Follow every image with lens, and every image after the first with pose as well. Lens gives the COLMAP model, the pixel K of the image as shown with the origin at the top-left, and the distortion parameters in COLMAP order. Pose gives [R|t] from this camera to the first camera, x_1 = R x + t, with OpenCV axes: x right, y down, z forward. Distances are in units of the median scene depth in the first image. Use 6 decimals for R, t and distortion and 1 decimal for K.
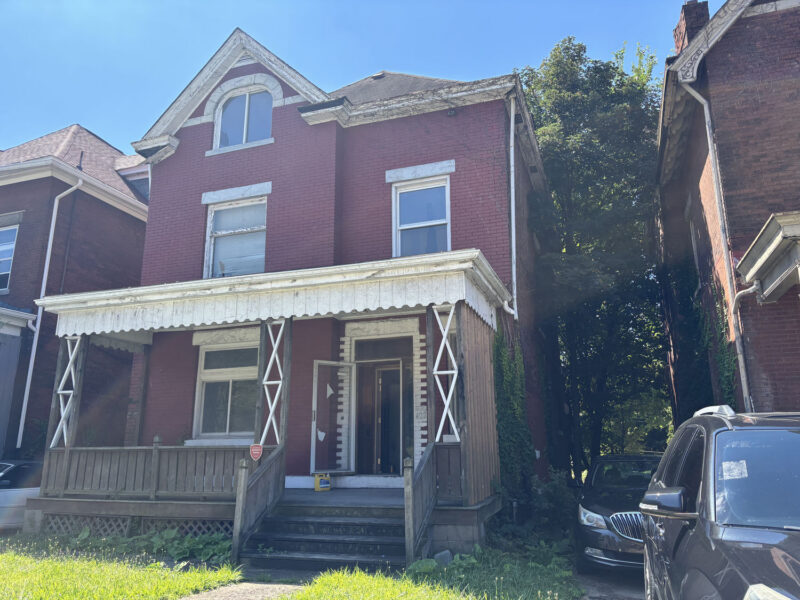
lens RADIAL K [[655.4, 0, 400.0], [0, 655.4, 300.0], [0, 0, 1]] dist [0.060273, -0.056761]
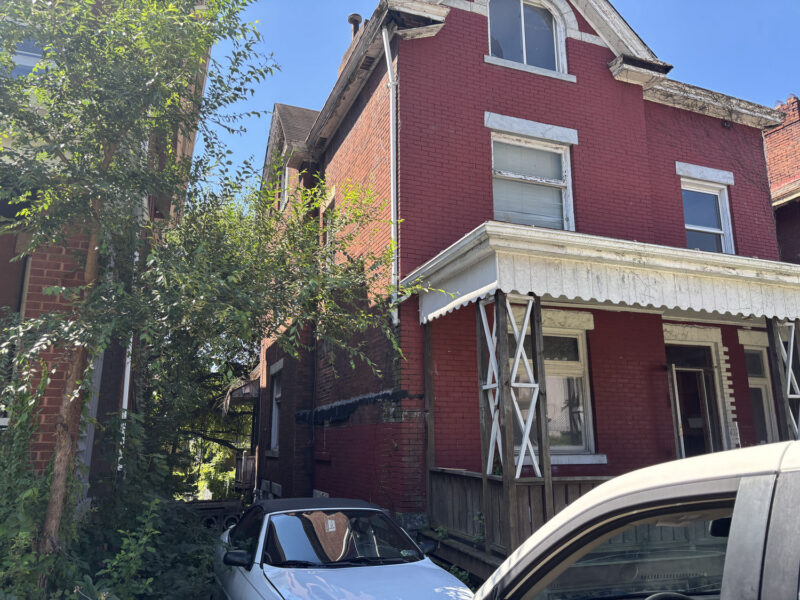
lens RADIAL K [[641.7, 0, 426.6], [0, 641.7, 304.3], [0, 0, 1]] dist [0.012241, -0.000870]
pose [[0.733311, 0.141770, 0.664948, -0.879530], [-0.156992, 0.986896, -0.037279, 0.091581], [-0.661519, -0.077055, 0.745959, 0.568658]]
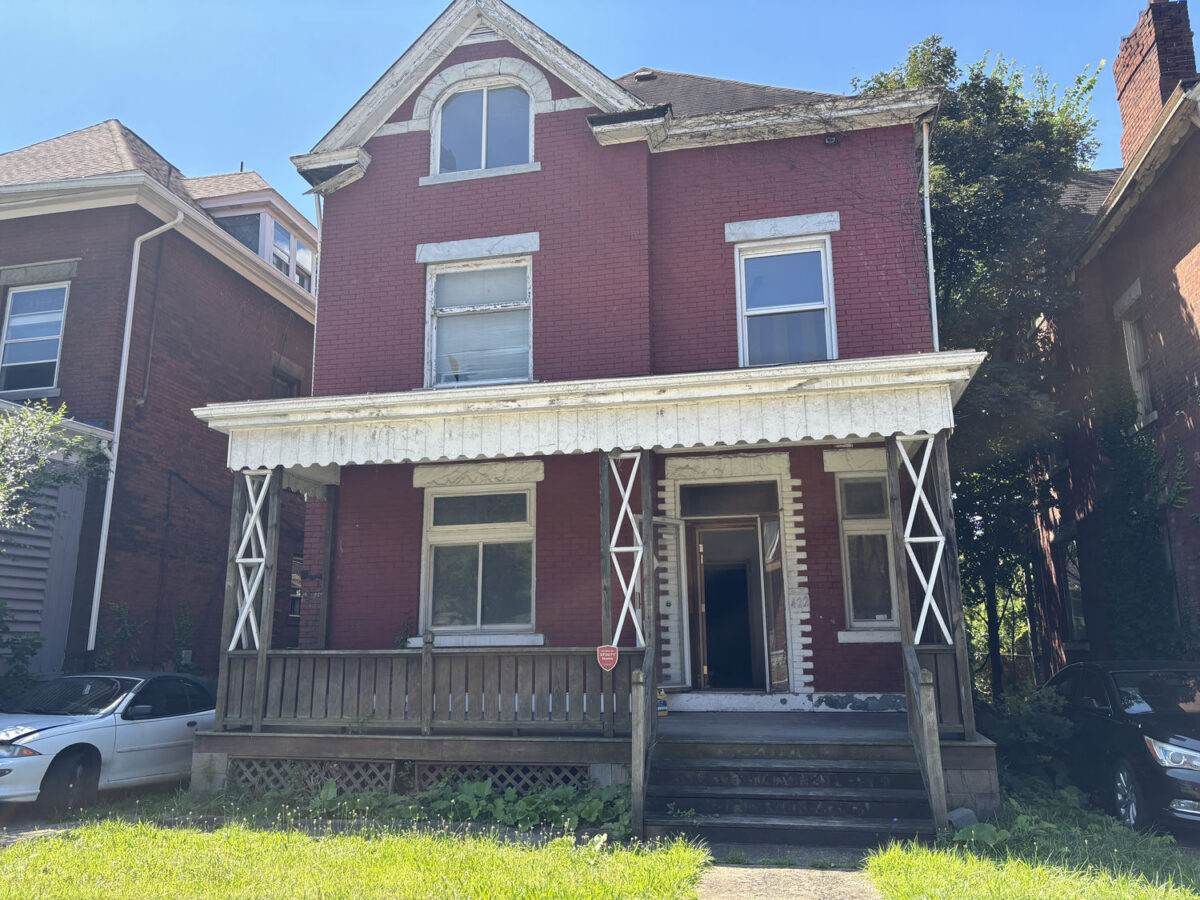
lens RADIAL K [[983.1, 0, 600.0], [0, 983.1, 450.0], [0, 0, 1]] dist [0.060273, -0.056761]
pose [[0.990932, 0.022988, 0.132382, -0.278472], [-0.026676, 0.999302, 0.026149, 0.003673], [-0.131688, -0.029444, 0.990854, 0.048823]]
